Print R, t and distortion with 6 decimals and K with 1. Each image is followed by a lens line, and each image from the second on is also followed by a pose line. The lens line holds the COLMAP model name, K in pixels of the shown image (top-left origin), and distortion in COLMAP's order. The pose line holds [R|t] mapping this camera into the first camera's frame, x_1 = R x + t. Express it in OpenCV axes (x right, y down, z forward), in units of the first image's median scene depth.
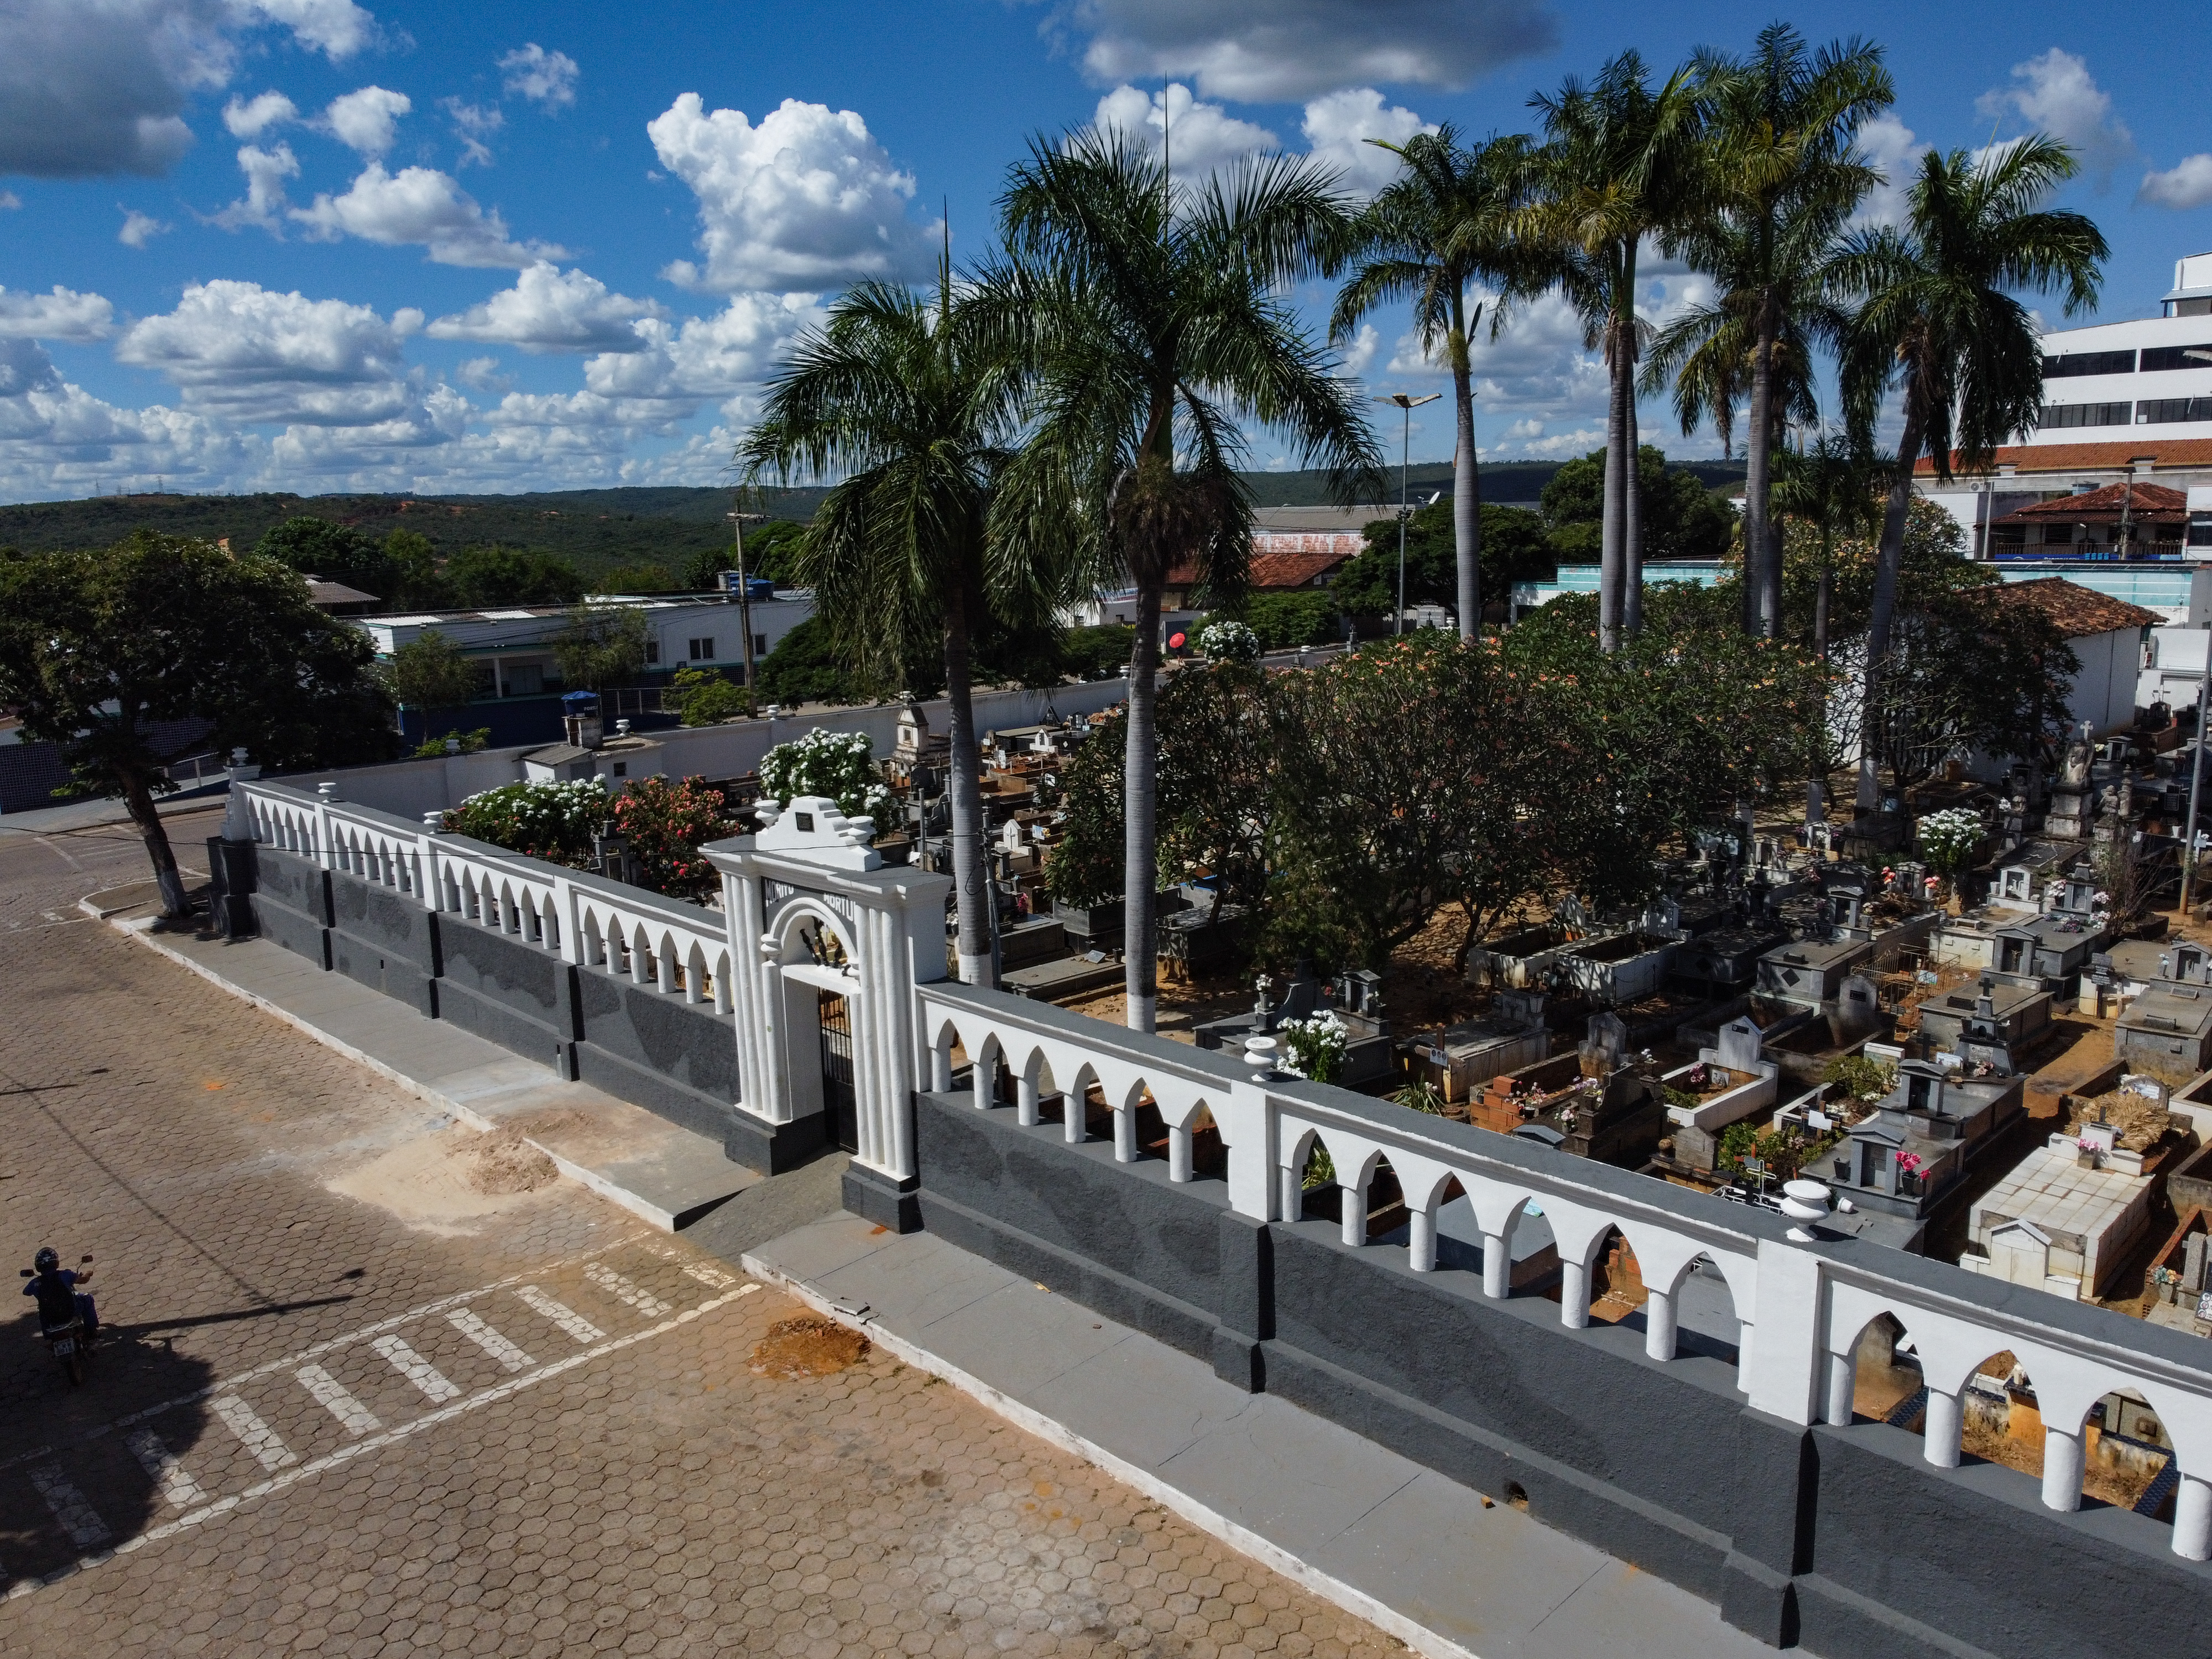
lens RADIAL K [[1677.8, 0, 1103.3], [0, 1677.8, 833.0], [0, 0, 1]] dist [0.001286, -0.003276]
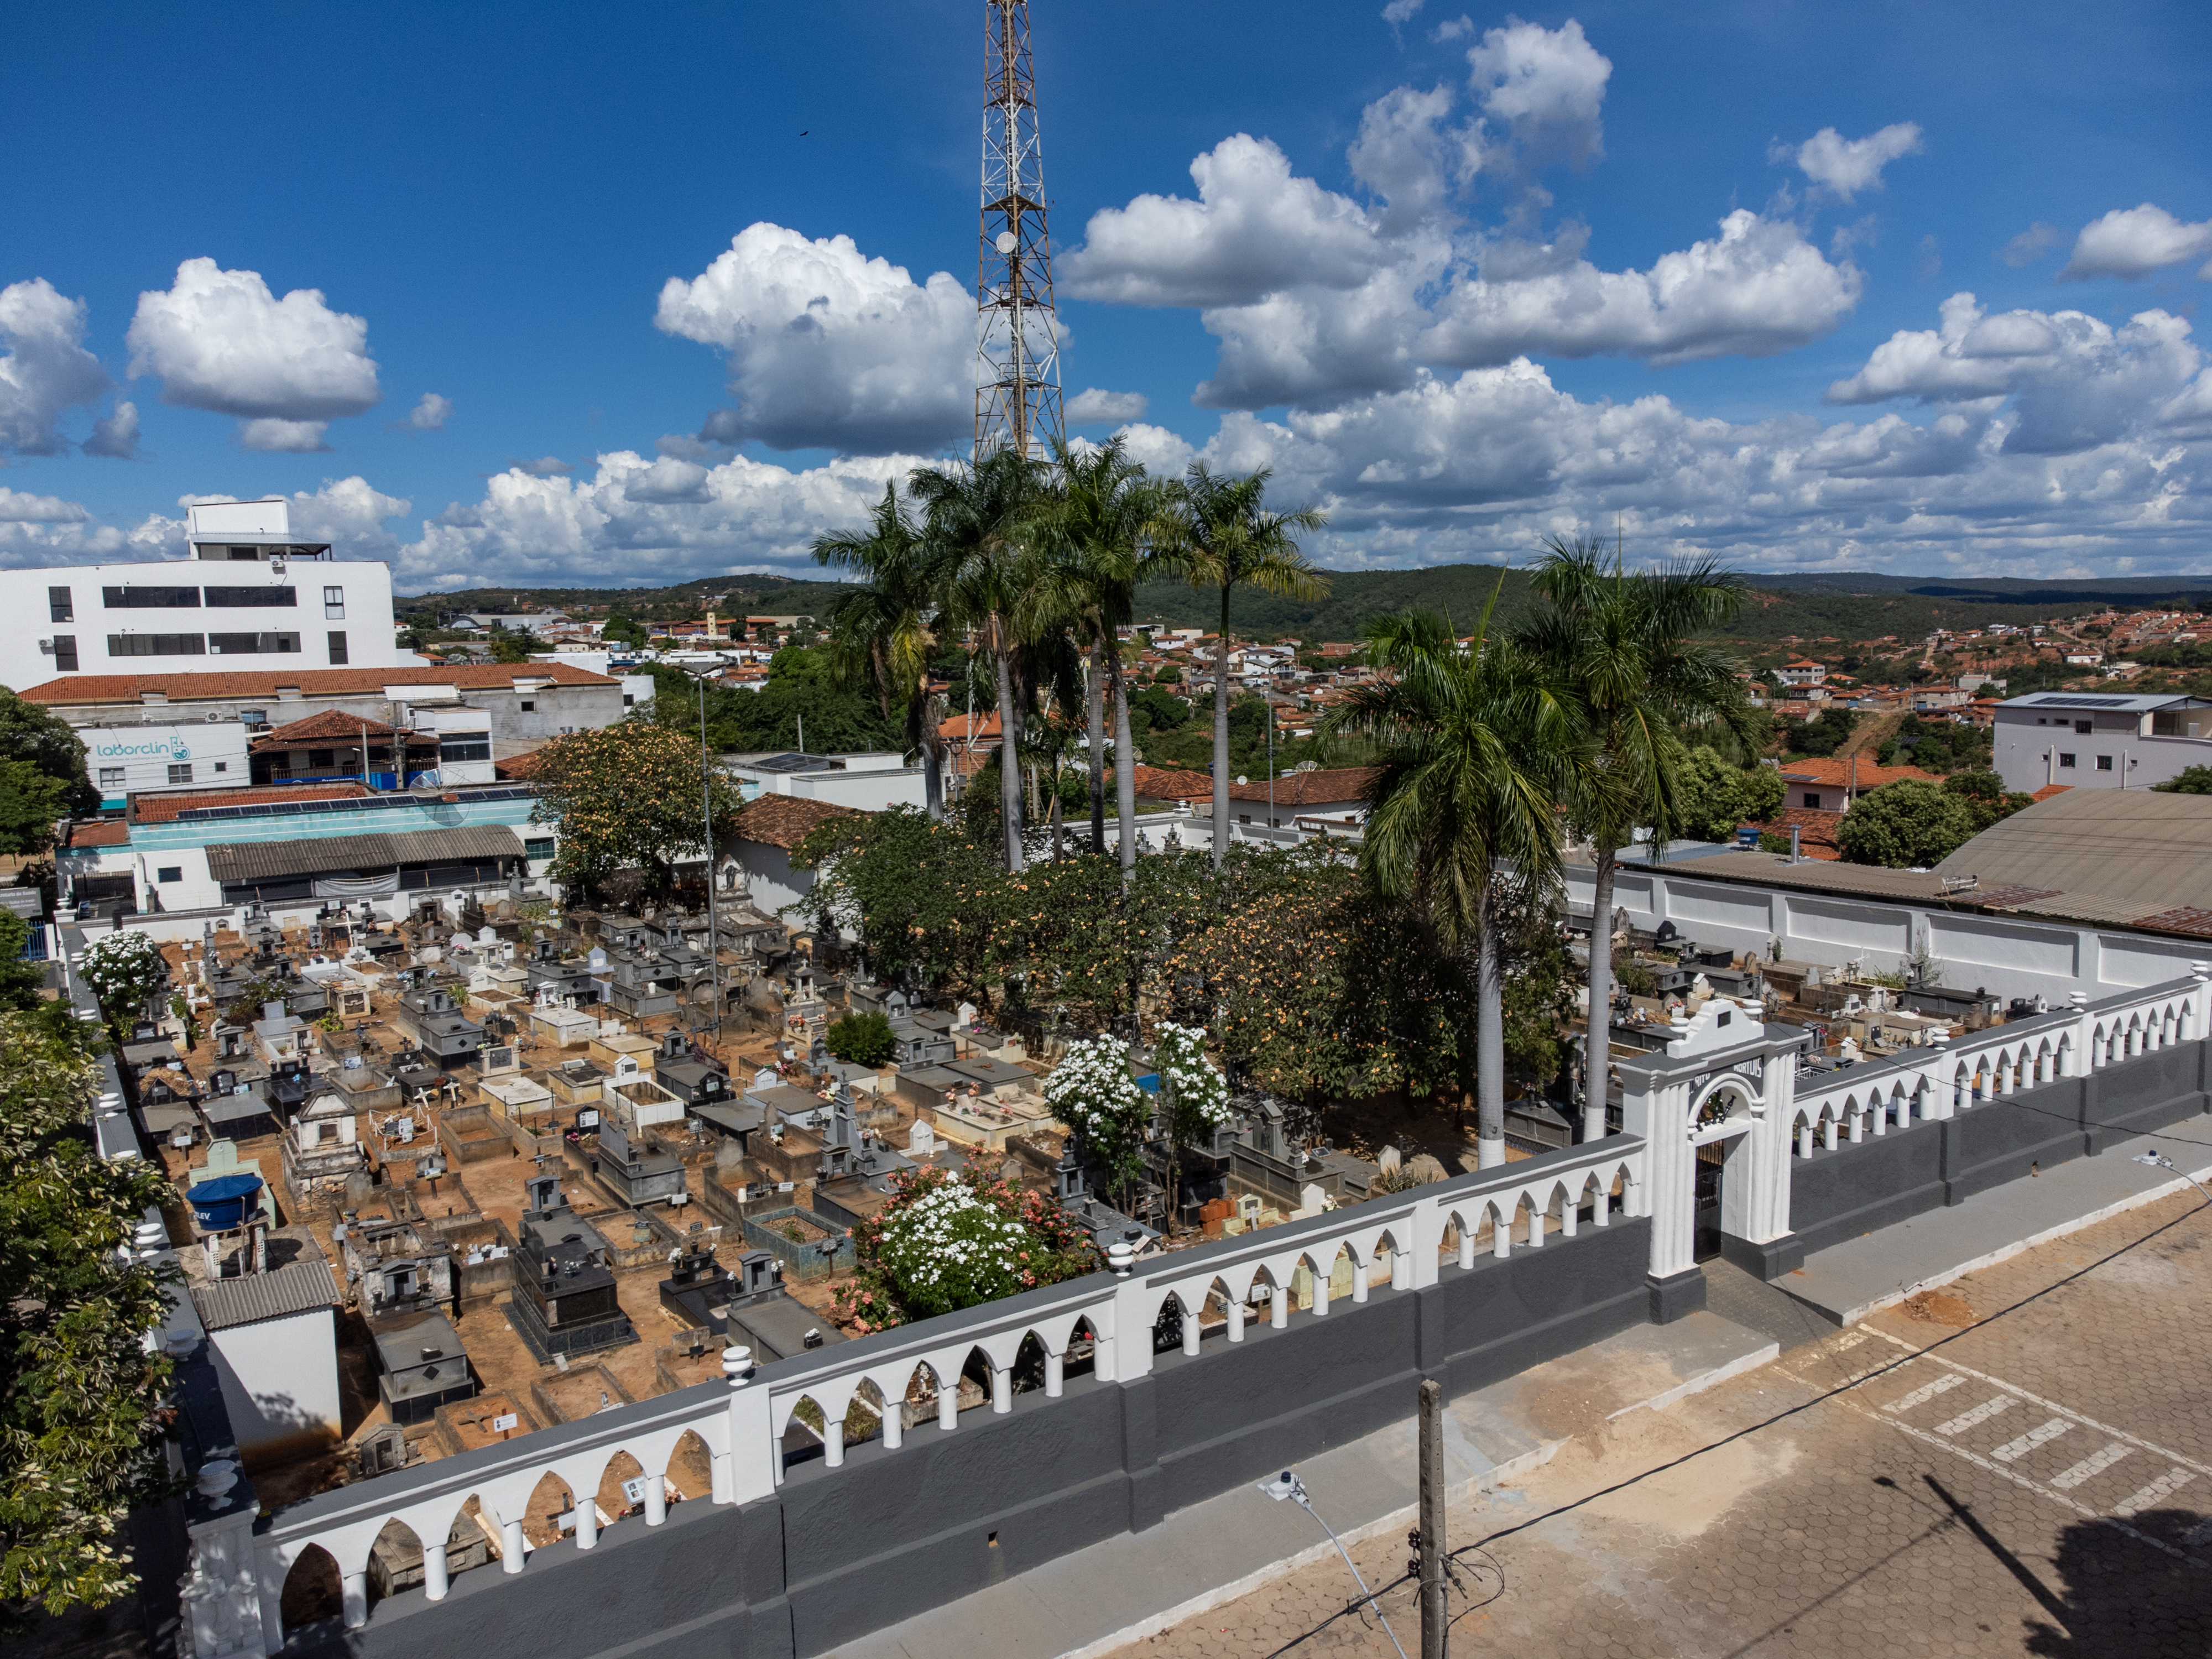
lens RADIAL K [[1650.2, 0, 1100.1], [0, 1650.2, 834.6], [0, 0, 1]] dist [0.020458, -0.001719]
pose [[0.175276, -0.094043, 0.980018, -1.526496], [0.204685, 0.977157, 0.057160, -0.324180], [-0.963007, 0.190576, 0.190521, 1.164432]]
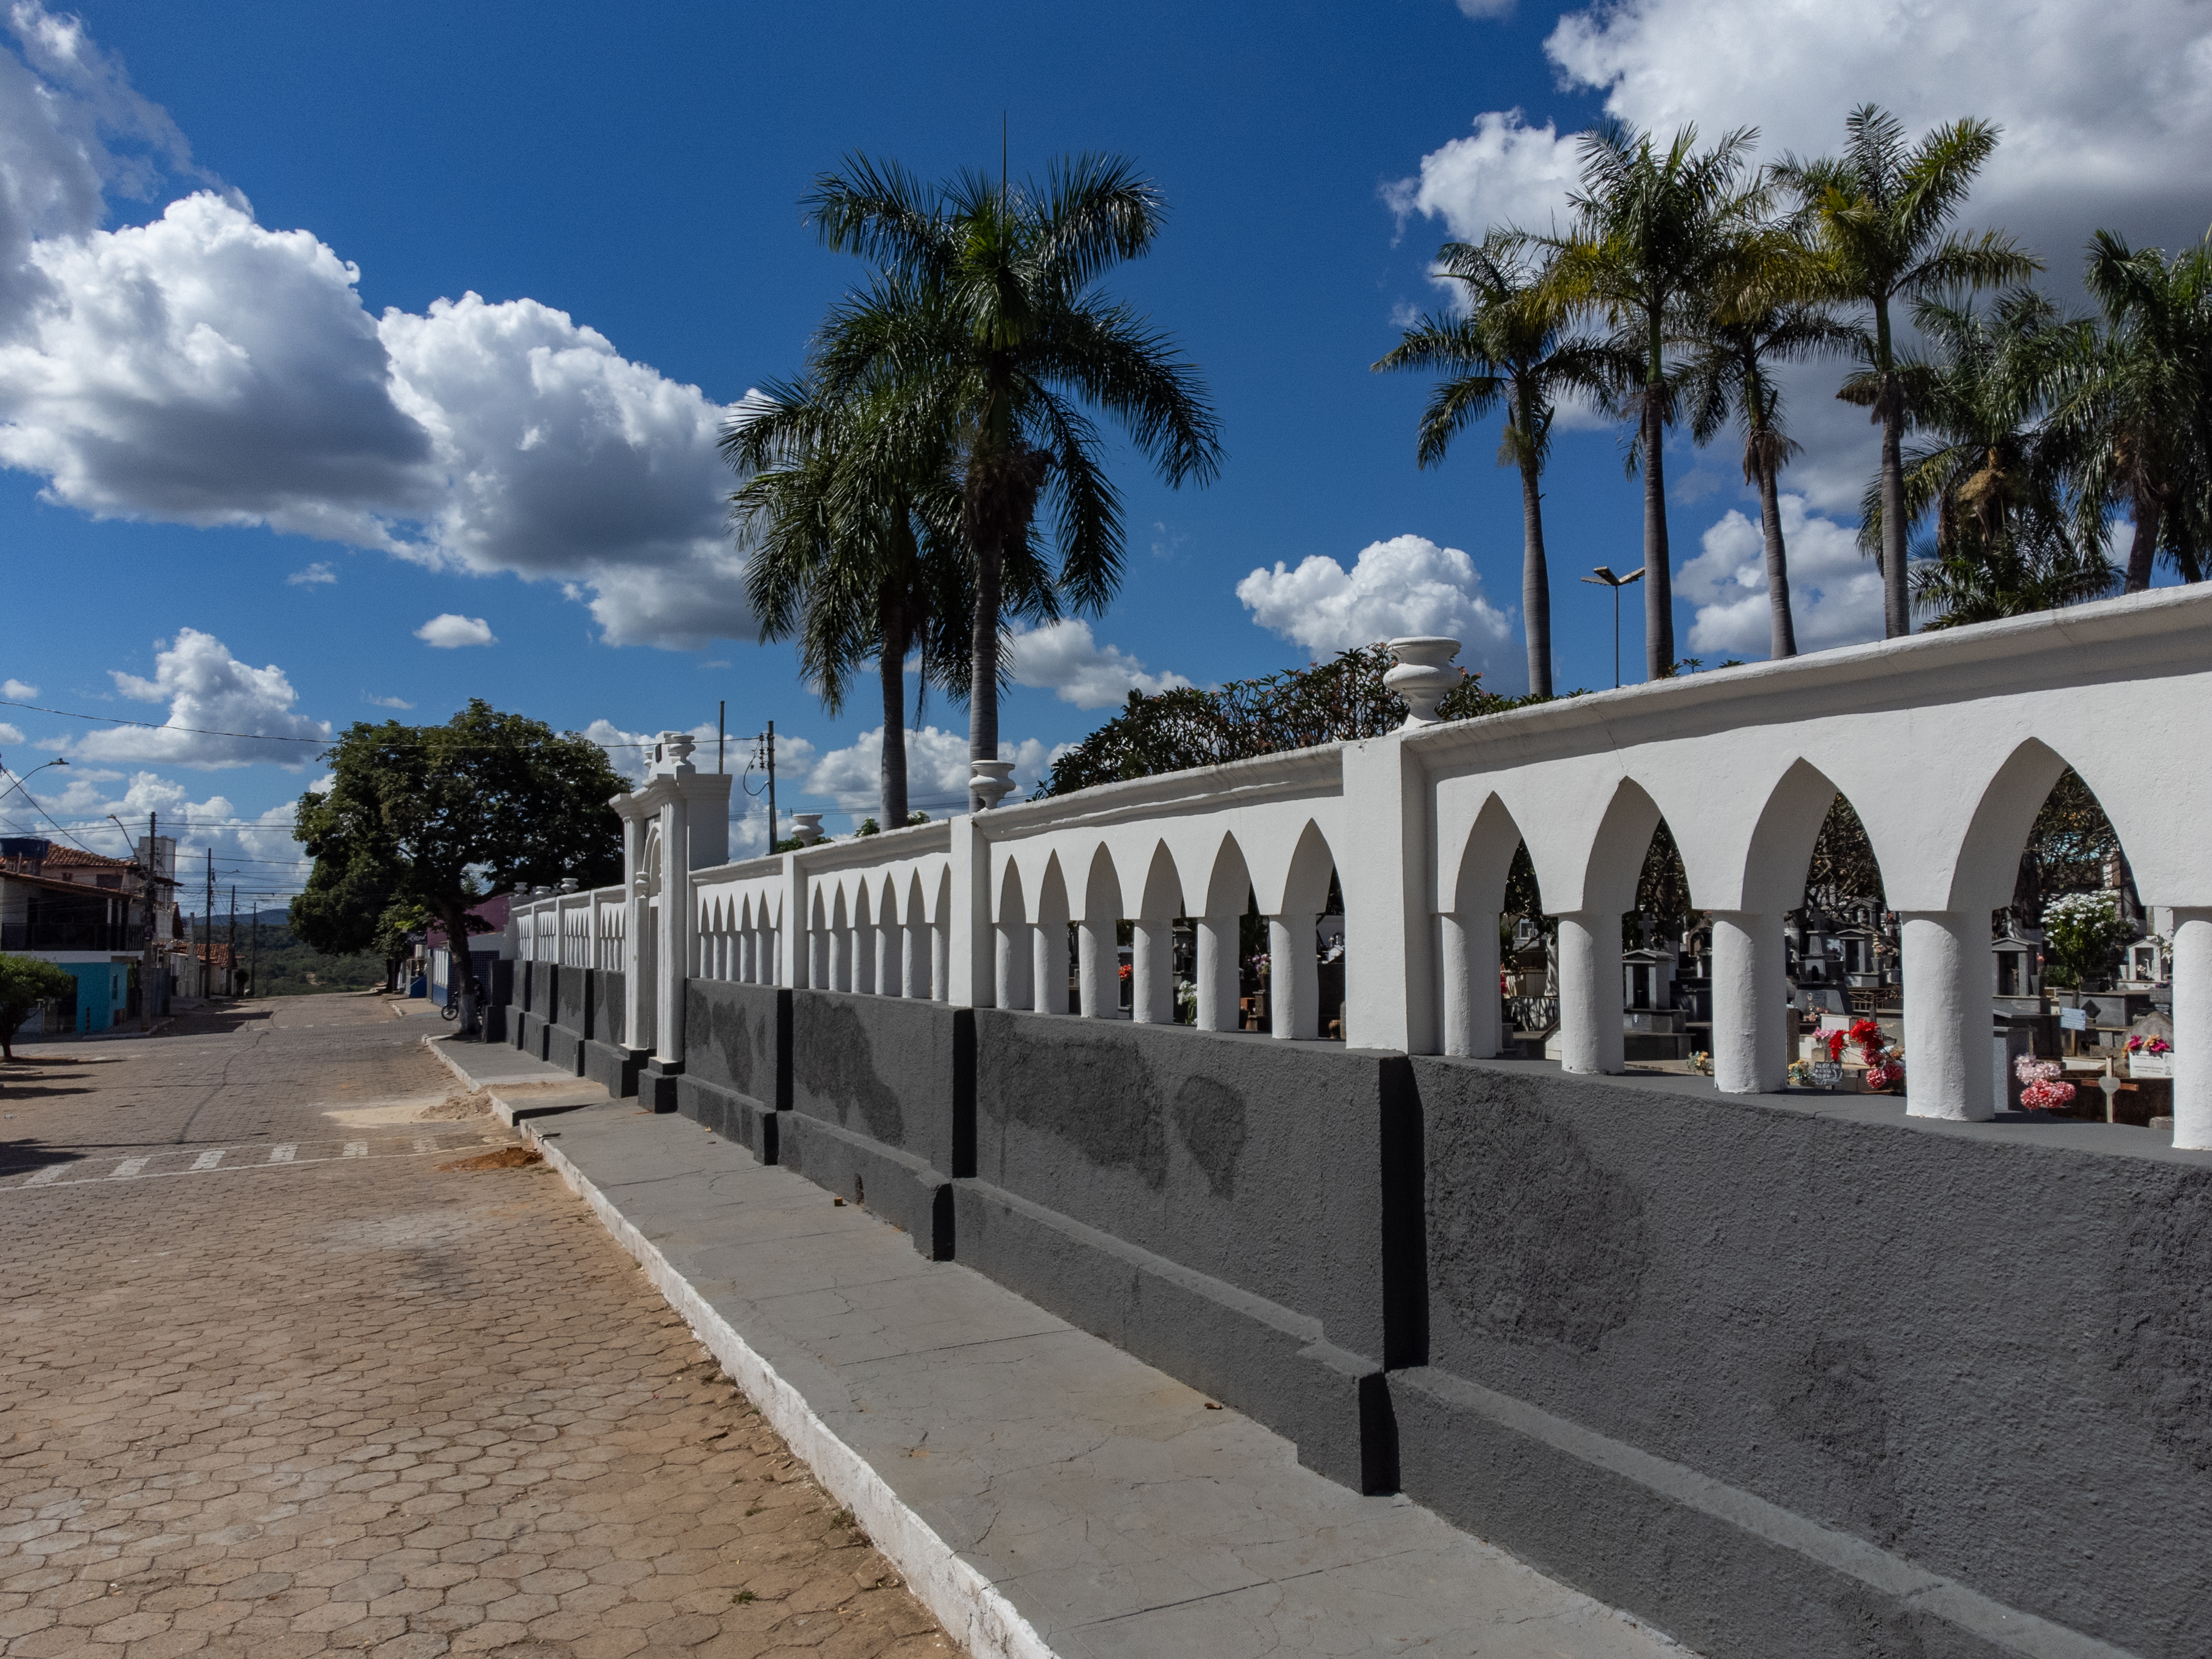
lens RADIAL K [[1698.7, 0, 1102.9], [0, 1698.7, 834.2], [0, 0, 1]] dist [0.012876, 0.003595]
pose [[0.939830, -0.000634, -0.341643, 0.468282], [-0.083422, 0.969303, -0.231285, 0.272662], [0.331302, 0.245869, 0.910927, 0.080093]]
